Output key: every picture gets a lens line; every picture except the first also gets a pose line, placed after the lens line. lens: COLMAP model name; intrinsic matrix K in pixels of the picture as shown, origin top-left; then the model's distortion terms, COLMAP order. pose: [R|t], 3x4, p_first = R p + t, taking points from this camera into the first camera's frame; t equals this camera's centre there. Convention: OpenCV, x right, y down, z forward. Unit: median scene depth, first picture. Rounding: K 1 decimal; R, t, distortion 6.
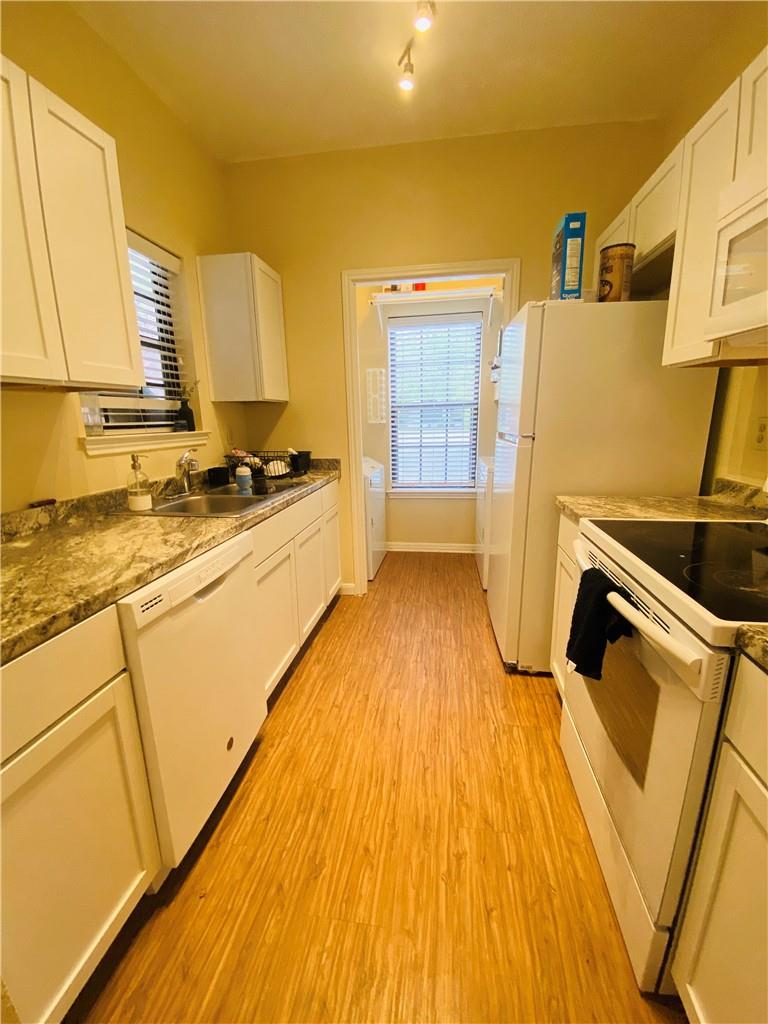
lens RADIAL K [[417.9, 0, 383.8], [0, 417.9, 510.6], [0, 0, 1]] dist [0.012207, -0.015973]
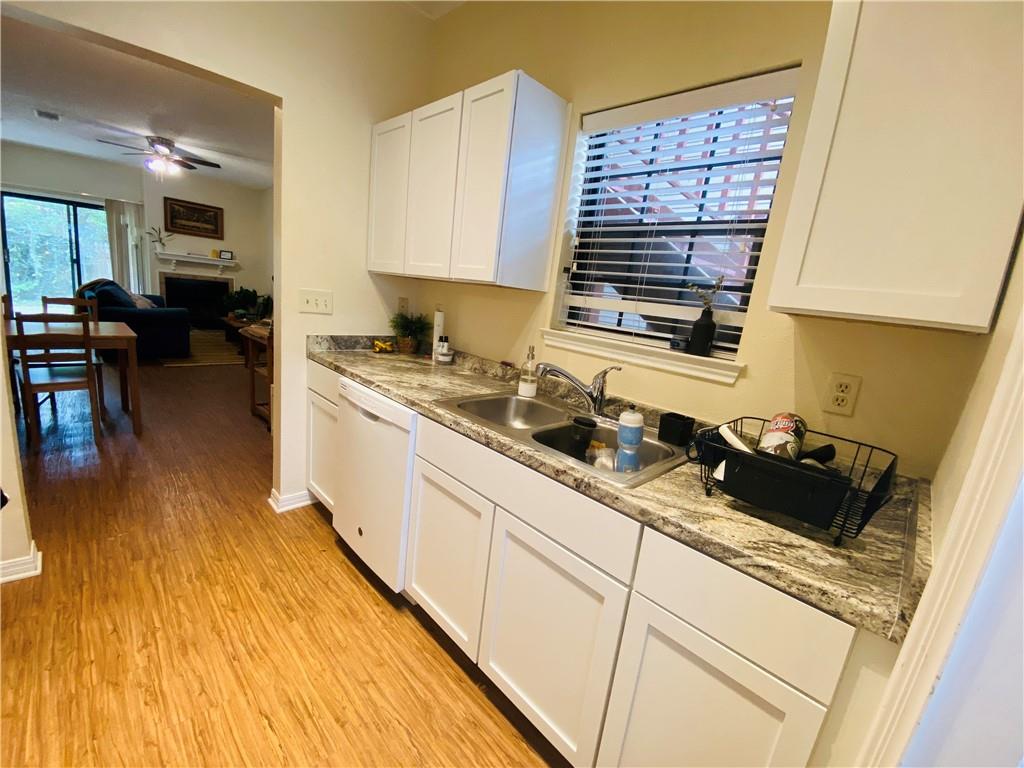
lens RADIAL K [[417.9, 0, 510.5], [0, 417.9, 385.0], [0, 0, 1]] dist [0.012207, -0.015973]
pose [[-0.591538, 0.117797, -0.797625, 0.294208], [-0.281594, 0.896790, 0.341280, -0.370192], [0.755505, 0.426487, -0.497315, 1.447321]]
